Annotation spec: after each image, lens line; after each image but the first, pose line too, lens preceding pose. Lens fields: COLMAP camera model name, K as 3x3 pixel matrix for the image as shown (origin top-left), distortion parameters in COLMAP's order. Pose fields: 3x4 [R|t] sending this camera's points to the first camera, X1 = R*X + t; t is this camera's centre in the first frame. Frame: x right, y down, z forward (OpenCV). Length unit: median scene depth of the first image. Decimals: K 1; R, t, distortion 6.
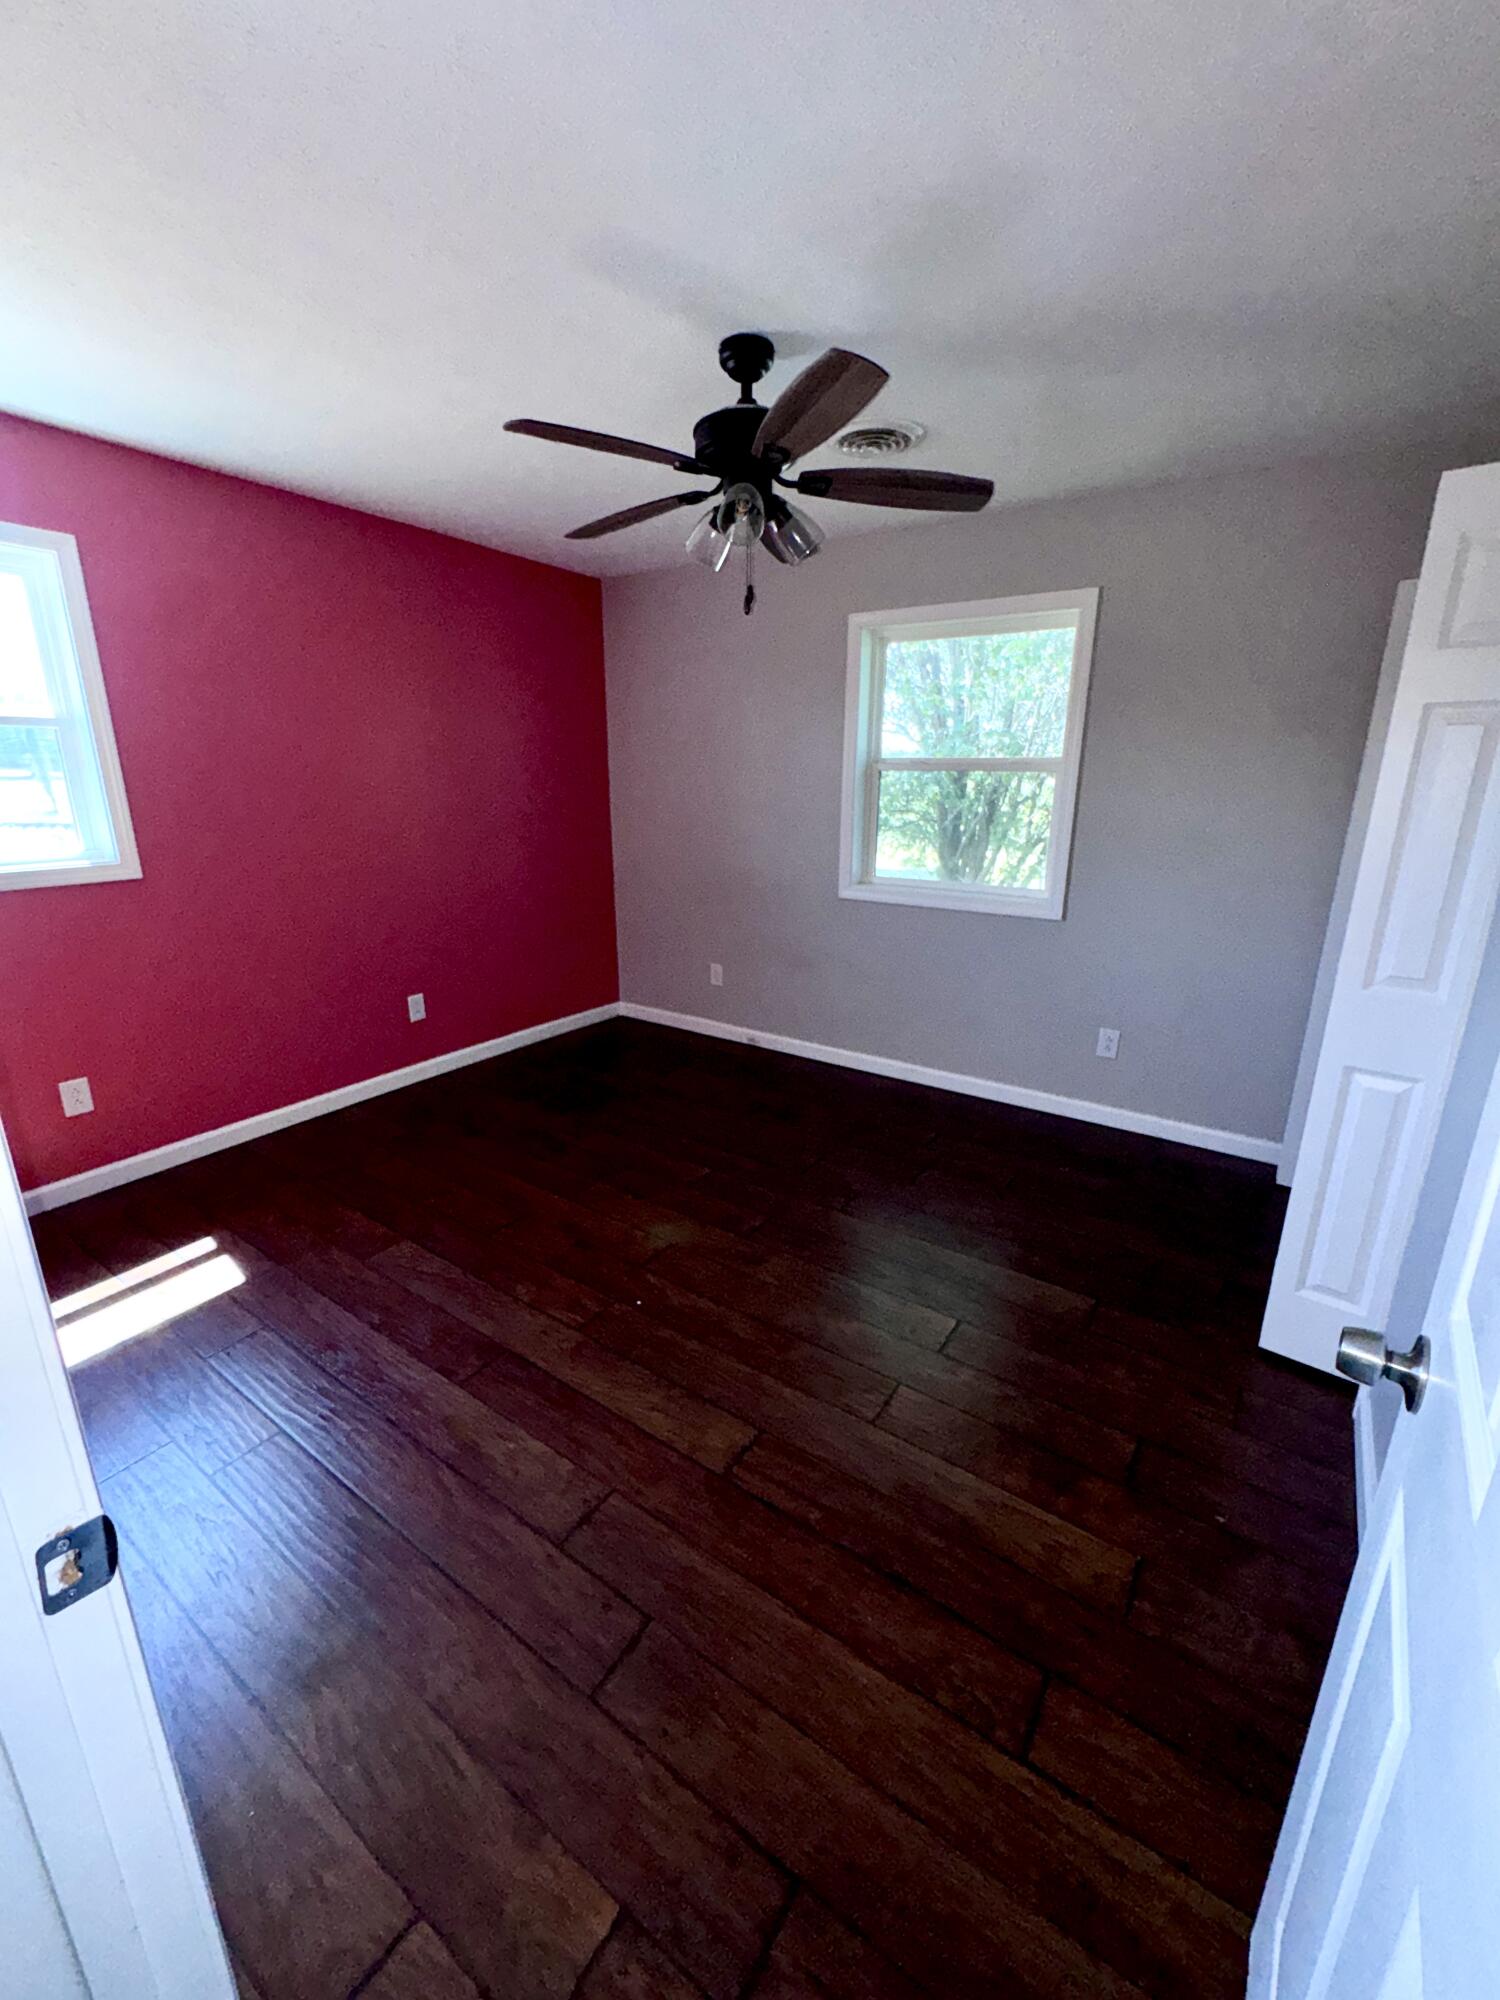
lens RADIAL K [[806.4, 0, 750.0], [0, 806.4, 1000.0], [0, 0, 1]] dist [0.011931, -0.000252]
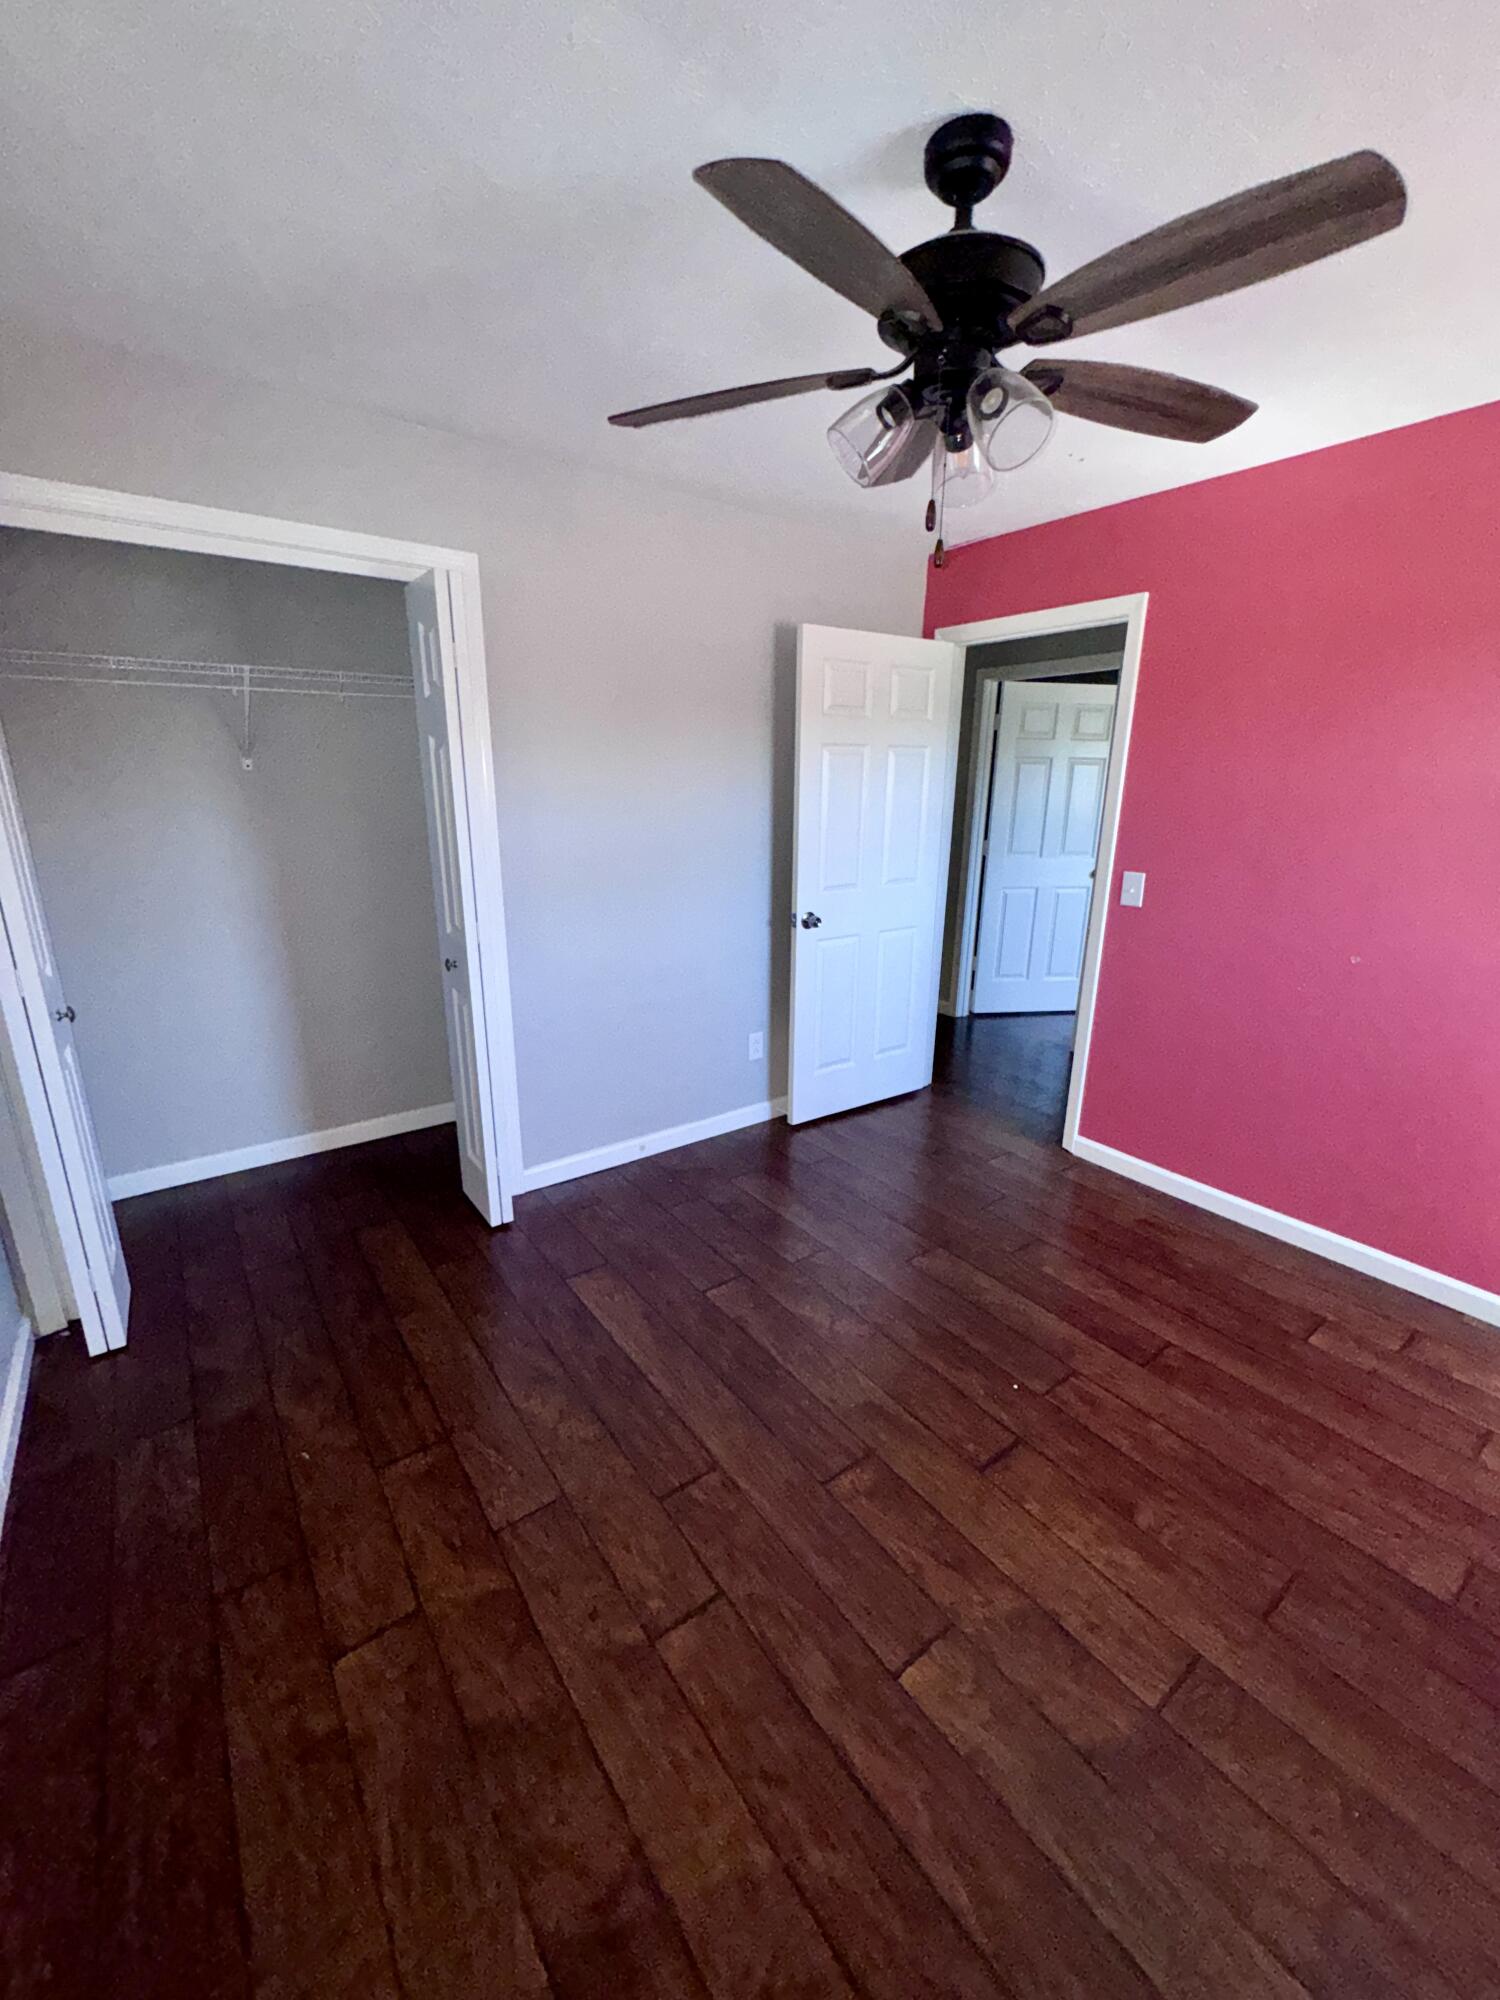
lens RADIAL K [[806.4, 0, 750.0], [0, 806.4, 1000.0], [0, 0, 1]] dist [0.011931, -0.000252]
pose [[-0.941245, -0.099788, 0.322644, -0.120234], [0.083937, 0.856252, 0.509693, -0.519006], [-0.327126, 0.506828, -0.797568, 1.761942]]
